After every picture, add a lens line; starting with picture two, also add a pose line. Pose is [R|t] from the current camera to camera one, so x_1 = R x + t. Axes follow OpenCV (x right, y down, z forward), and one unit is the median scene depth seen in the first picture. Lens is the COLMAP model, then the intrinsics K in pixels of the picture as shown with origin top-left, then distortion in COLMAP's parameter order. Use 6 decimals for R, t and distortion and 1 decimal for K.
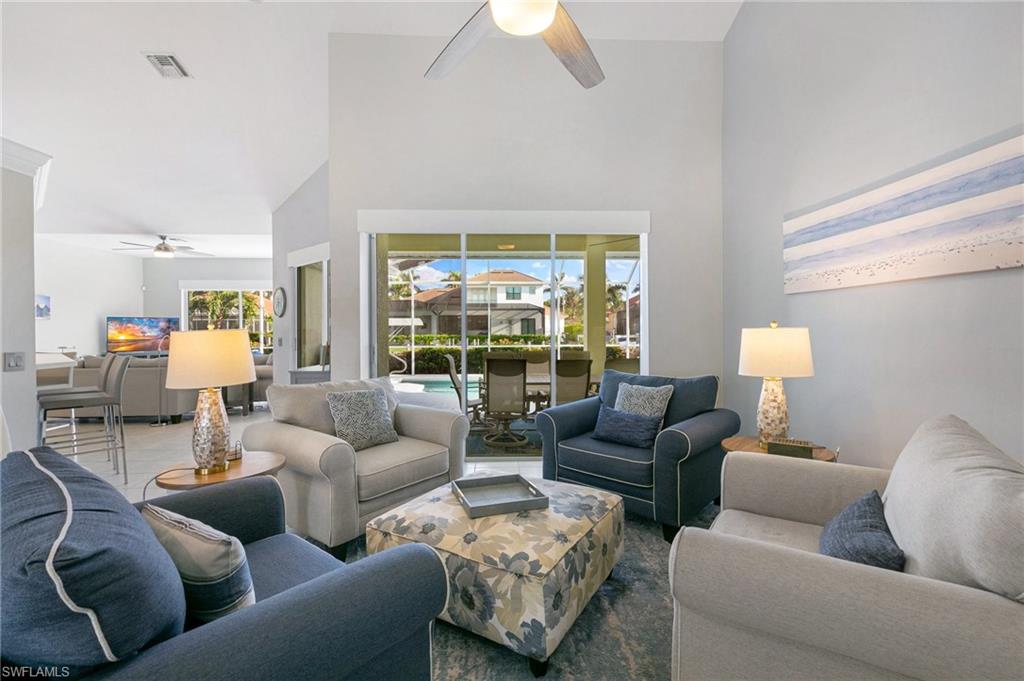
lens RADIAL K [[458.1, 0, 522.1], [0, 458.1, 323.3], [0, 0, 1]] dist [-0.001518, -0.000830]
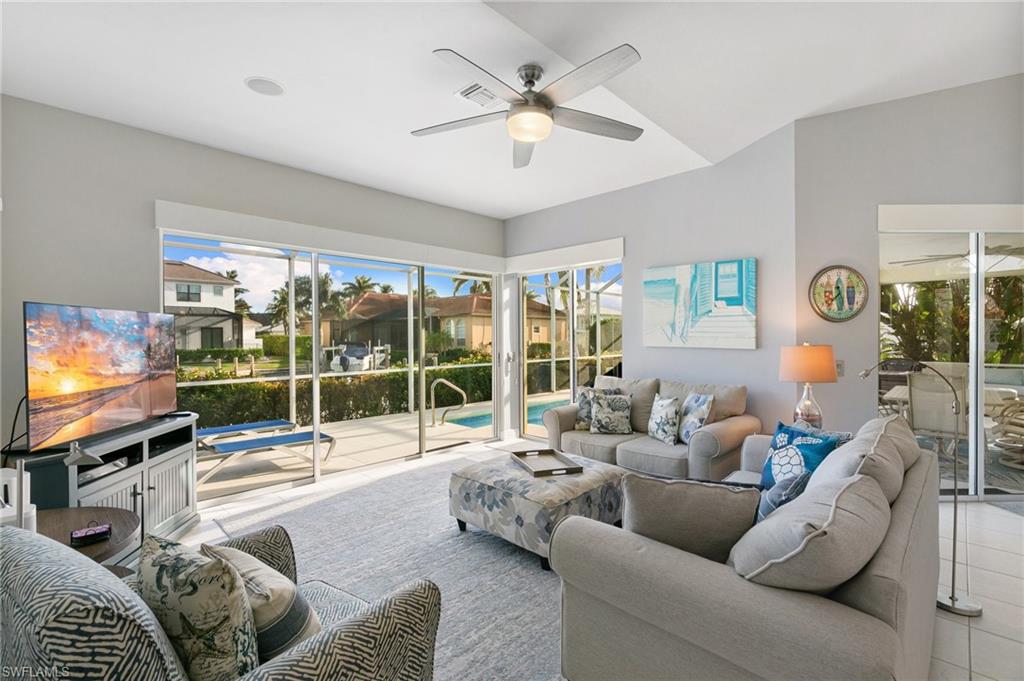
lens RADIAL K [[458.1, 0, 496.9], [0, 458.1, 337.2], [0, 0, 1]] dist [-0.001518, -0.000830]
pose [[0.727051, -0.001580, 0.686581, -0.488629], [-0.003016, 0.999980, 0.005496, 0.001385], [-0.686577, -0.006067, 0.727032, 0.367308]]
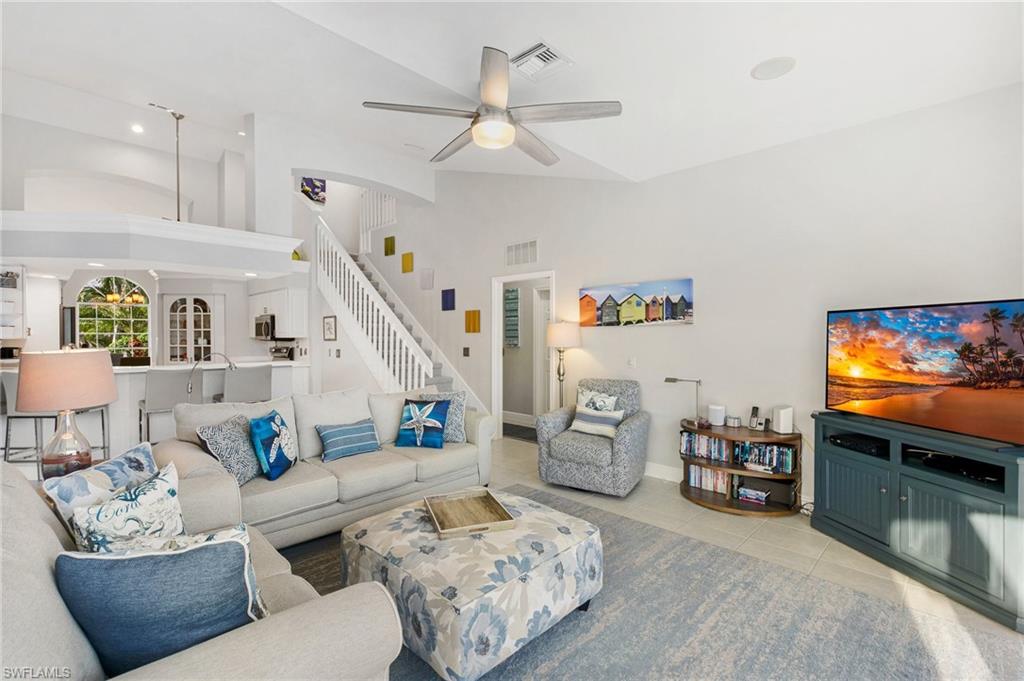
lens RADIAL K [[458.1, 0, 509.3], [0, 458.1, 331.3], [0, 0, 1]] dist [-0.001518, -0.000830]
pose [[-0.718960, -0.006750, -0.695019, -0.258543], [0.003514, 0.999905, -0.013346, 0.003037], [0.695043, -0.012037, -0.718868, 0.593544]]
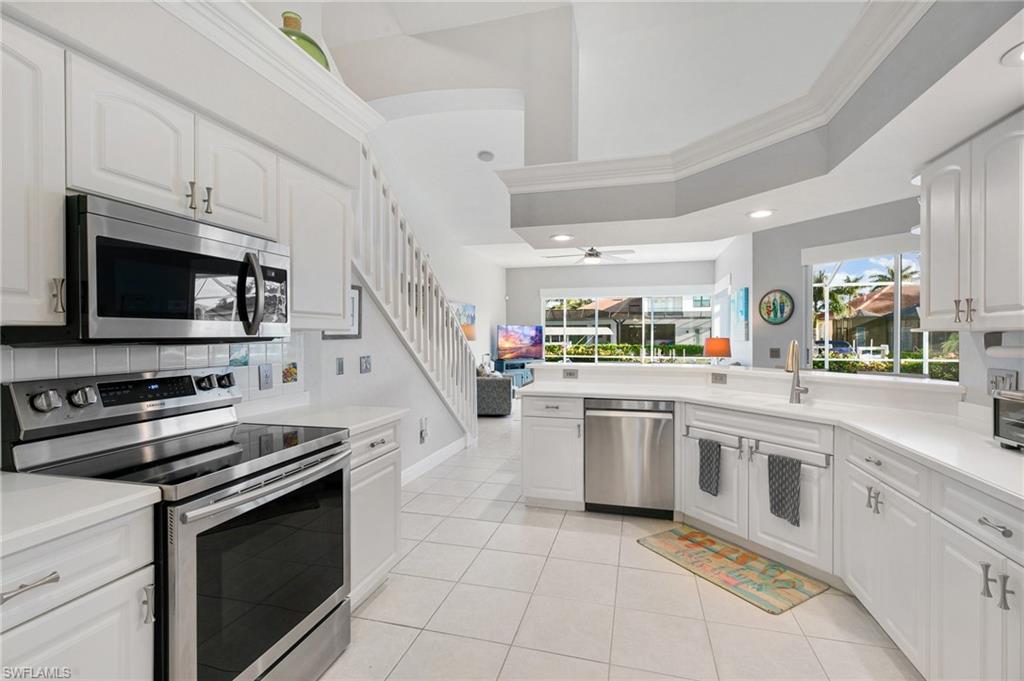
lens RADIAL K [[458.1, 0, 521.0], [0, 458.1, 338.1], [0, 0, 1]] dist [-0.001518, -0.000830]
pose [[0.957672, 0.005091, -0.287818, -0.306928], [-0.001682, 0.999926, 0.012089, 0.001355], [0.287858, -0.011093, 0.957609, 0.015236]]
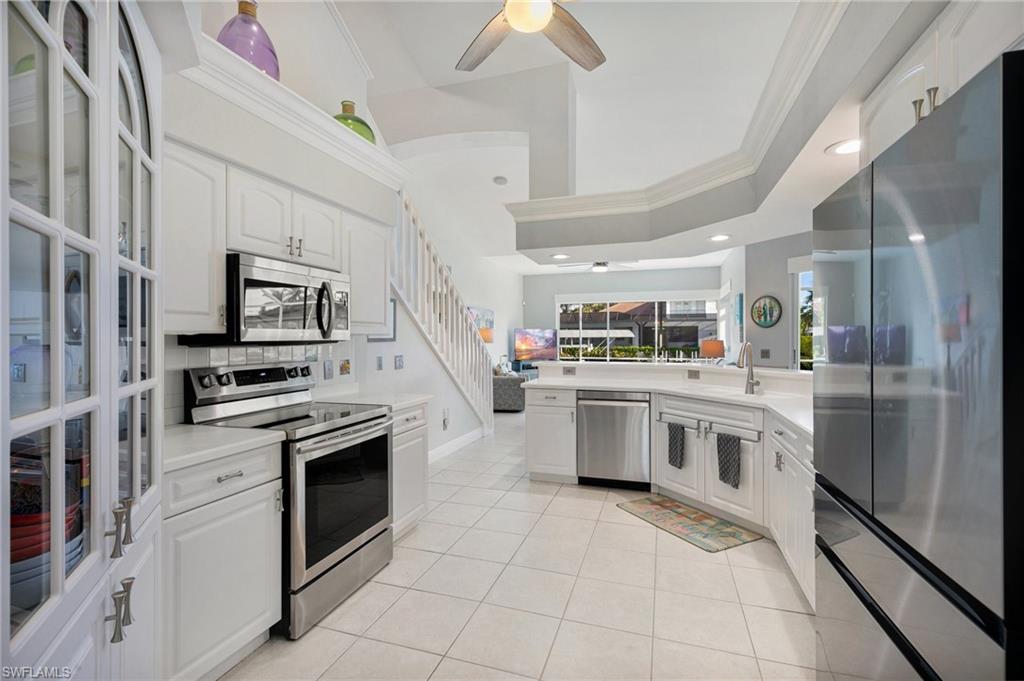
lens RADIAL K [[458.1, 0, 514.7], [0, 458.1, 337.5], [0, 0, 1]] dist [-0.001518, -0.000830]
pose [[0.937165, 0.000108, -0.348886, -0.283687], [0.001771, 0.999986, 0.005066, 0.000861], [0.348882, -0.005365, 0.937151, -0.024512]]
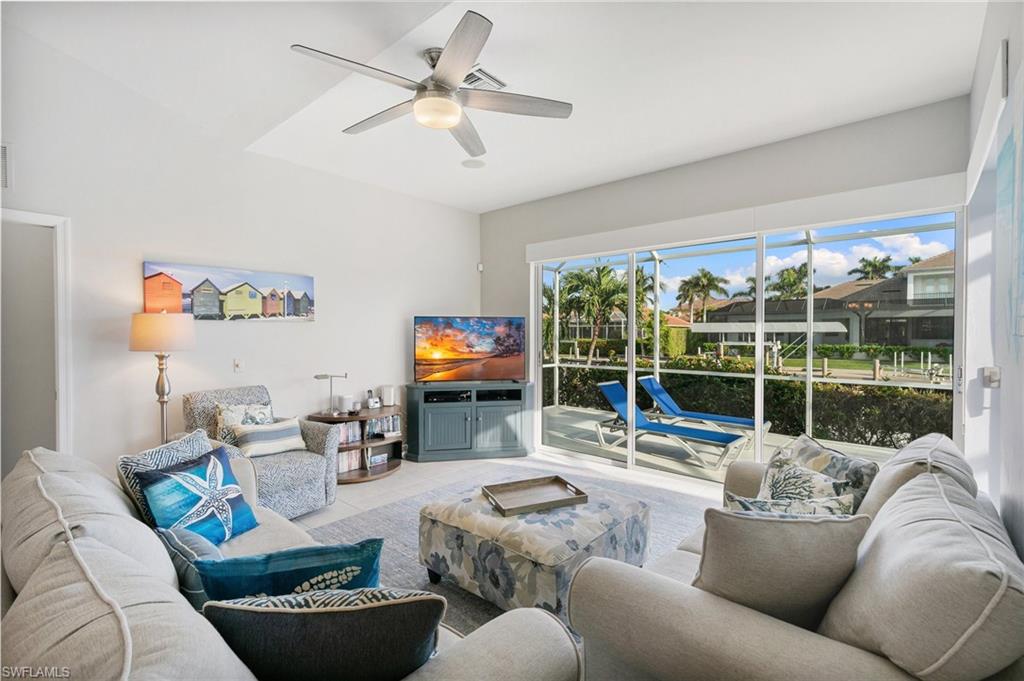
lens RADIAL K [[458.1, 0, 518.9], [0, 458.1, 336.5], [0, 0, 1]] dist [-0.001518, -0.000830]
pose [[0.725173, 0.009016, -0.688508, -0.245686], [0.001667, 0.999888, 0.014849, 0.001037], [0.688565, -0.011916, 0.725077, 0.379558]]
